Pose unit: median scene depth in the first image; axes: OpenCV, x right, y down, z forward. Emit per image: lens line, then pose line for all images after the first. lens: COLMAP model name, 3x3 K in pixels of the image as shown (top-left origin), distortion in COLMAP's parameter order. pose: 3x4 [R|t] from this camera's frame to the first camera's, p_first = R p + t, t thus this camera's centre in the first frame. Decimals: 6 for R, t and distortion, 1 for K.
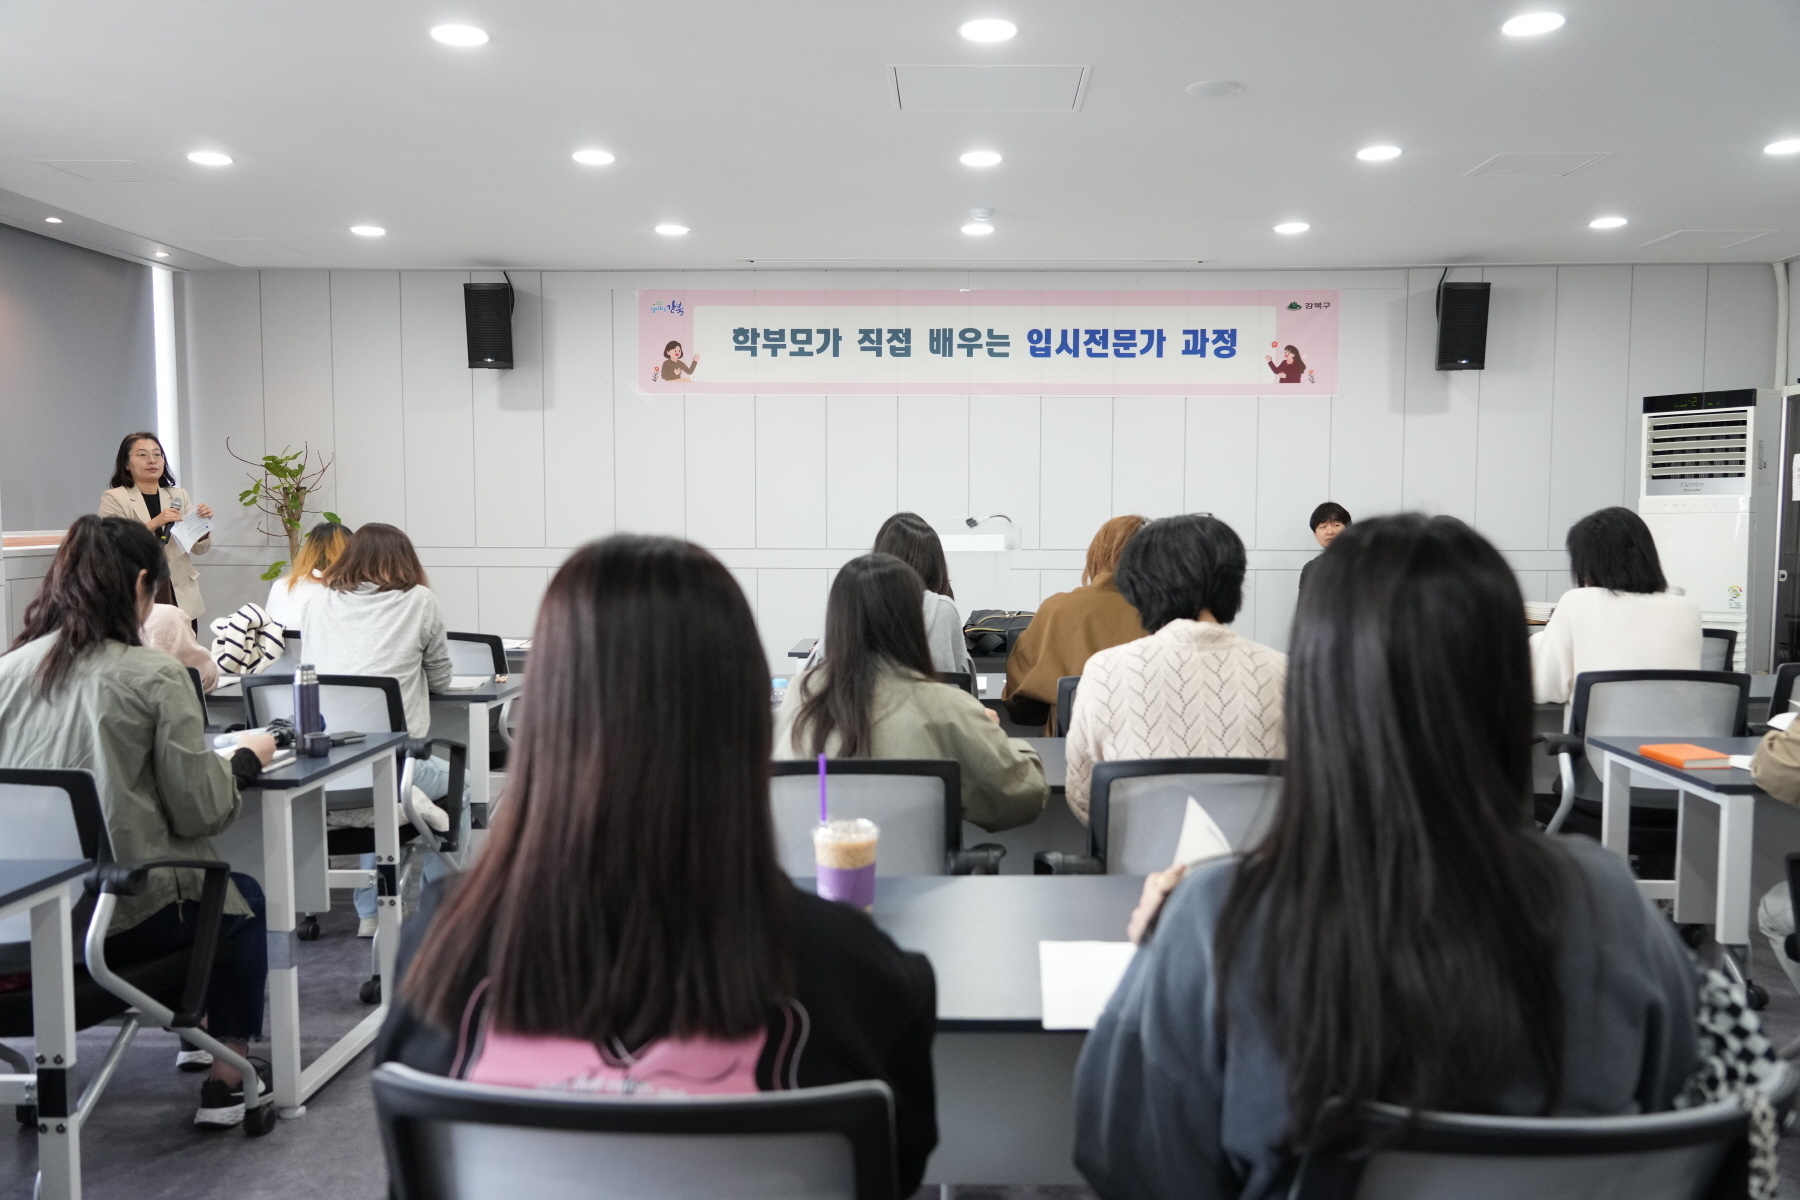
lens RADIAL K [[1475.6, 0, 900.0], [0, 1475.6, 600.0], [0, 0, 1]] dist [0.010637, 0.052873]
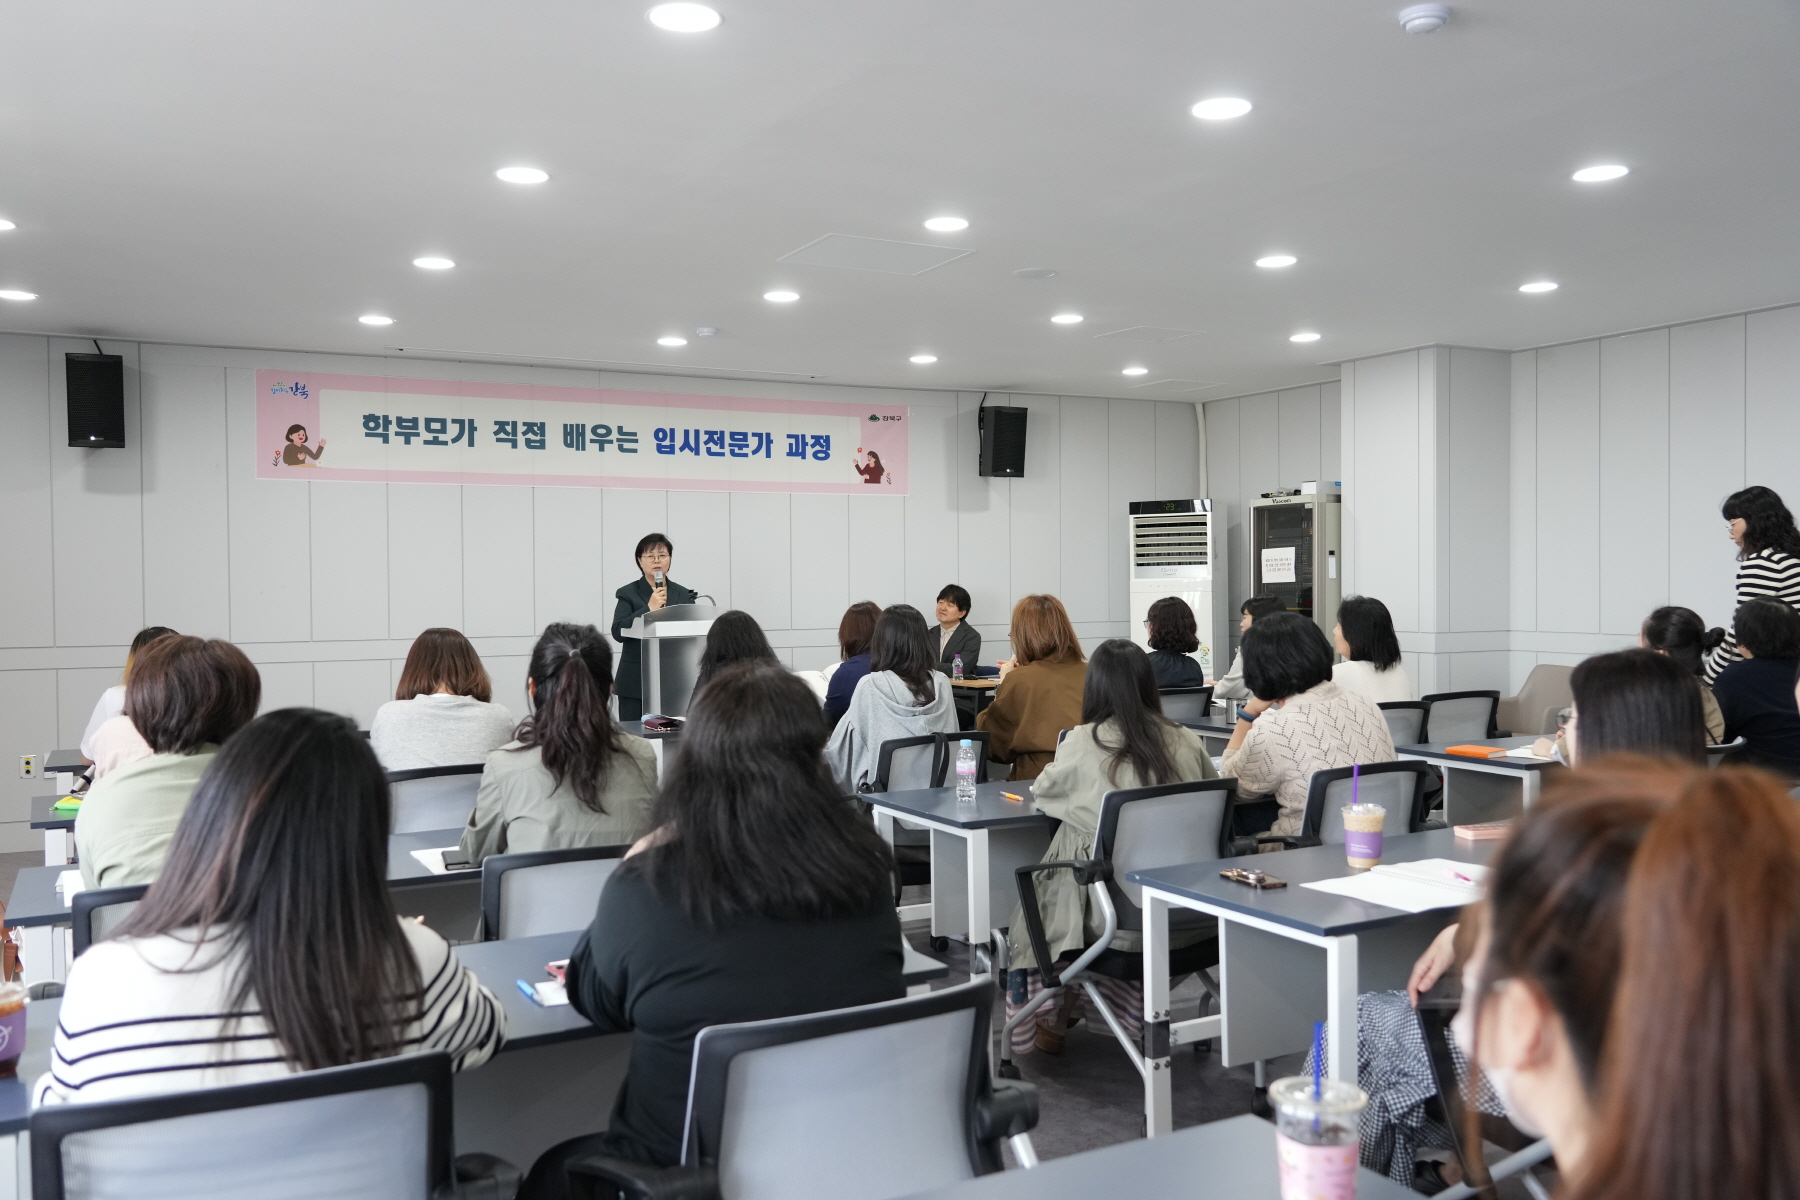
lens RADIAL K [[1487.4, 0, 900.0], [0, 1487.4, 600.0], [0, 0, 1]] dist [0.005871, 0.013490]
pose [[0.873102, -0.015427, 0.487293, -0.286730], [0.041552, 0.998217, -0.042849, -0.004553], [-0.485763, 0.057660, 0.872187, -0.023829]]
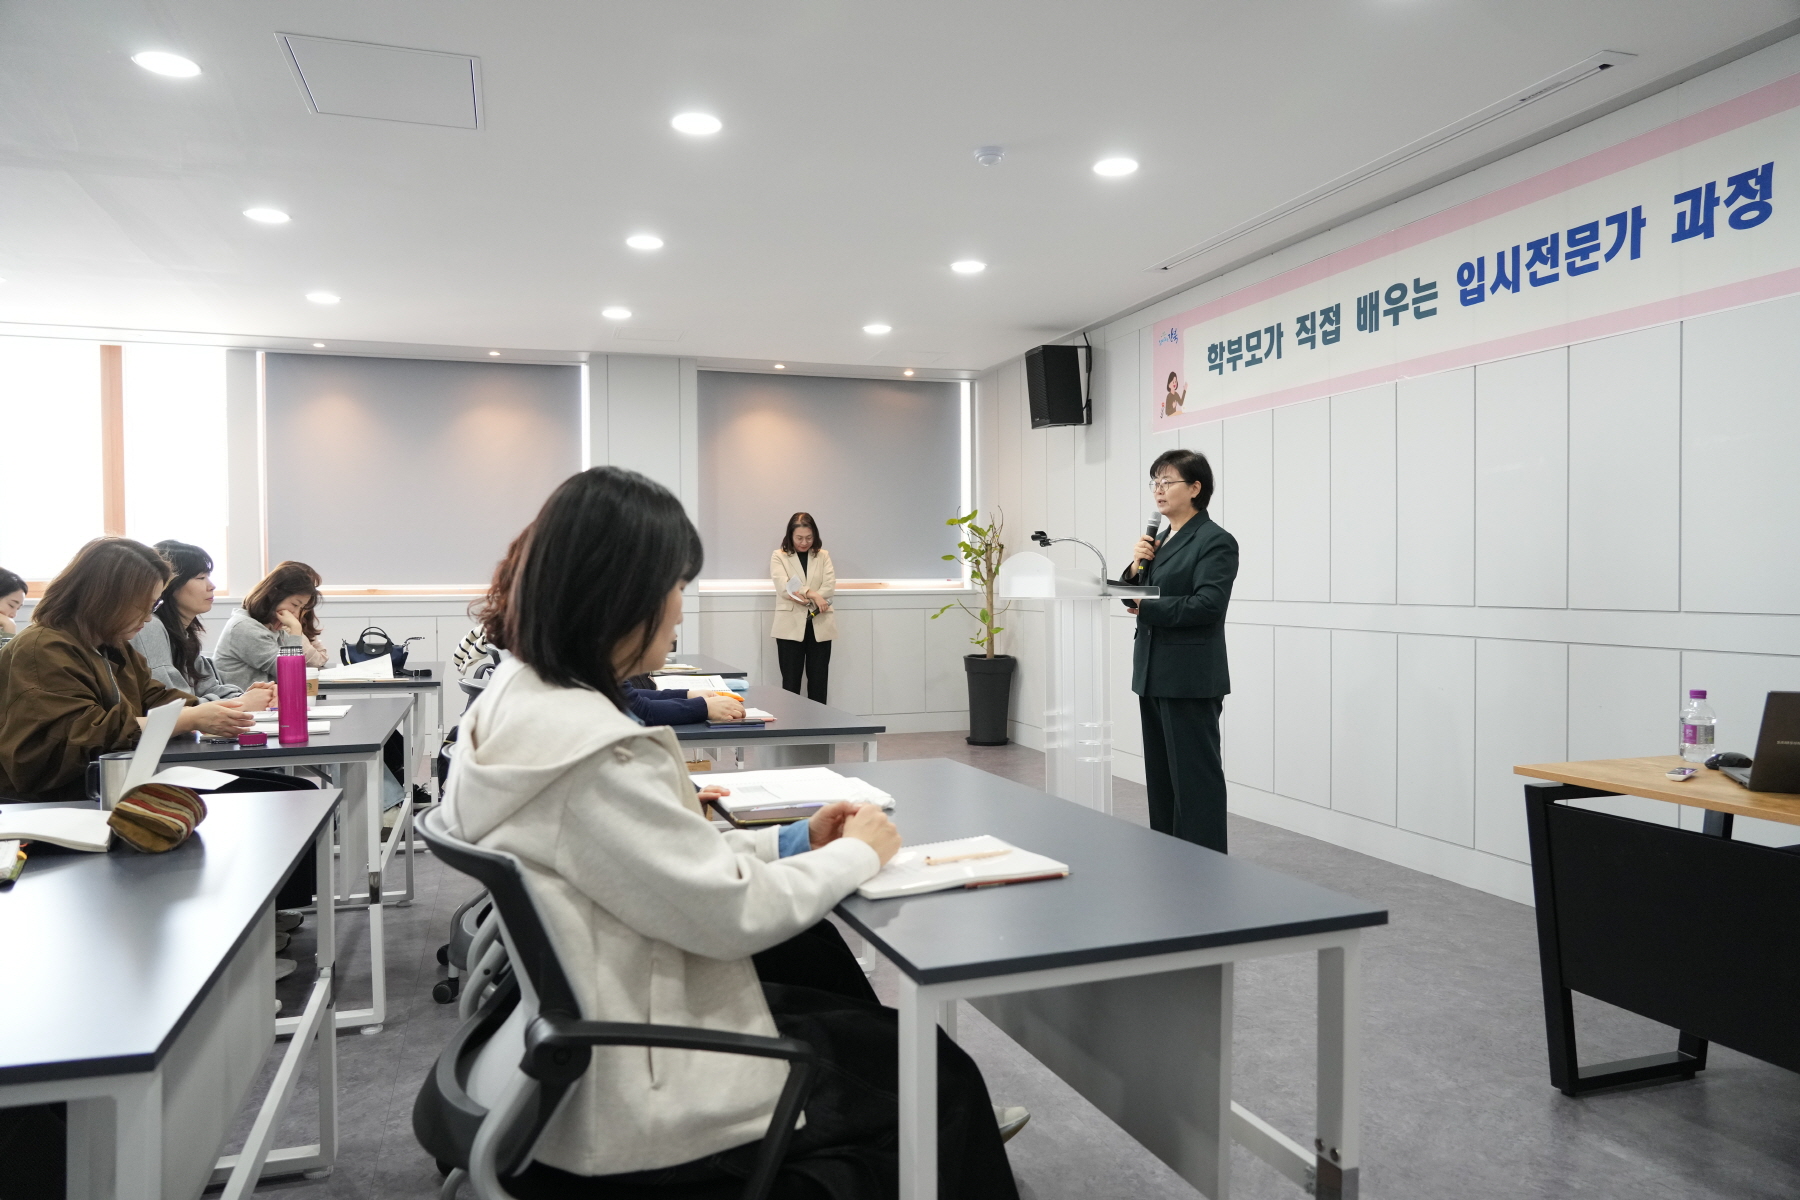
lens RADIAL K [[1224.0, 0, 900.0], [0, 1224.0, 600.0], [0, 0, 1]] dist [-0.001833, 0.006913]
pose [[0.340474, 0.013440, -0.940158, 0.509747], [-0.057787, 0.998307, -0.006656, -0.019406], [0.938477, 0.056595, 0.340674, 0.596370]]
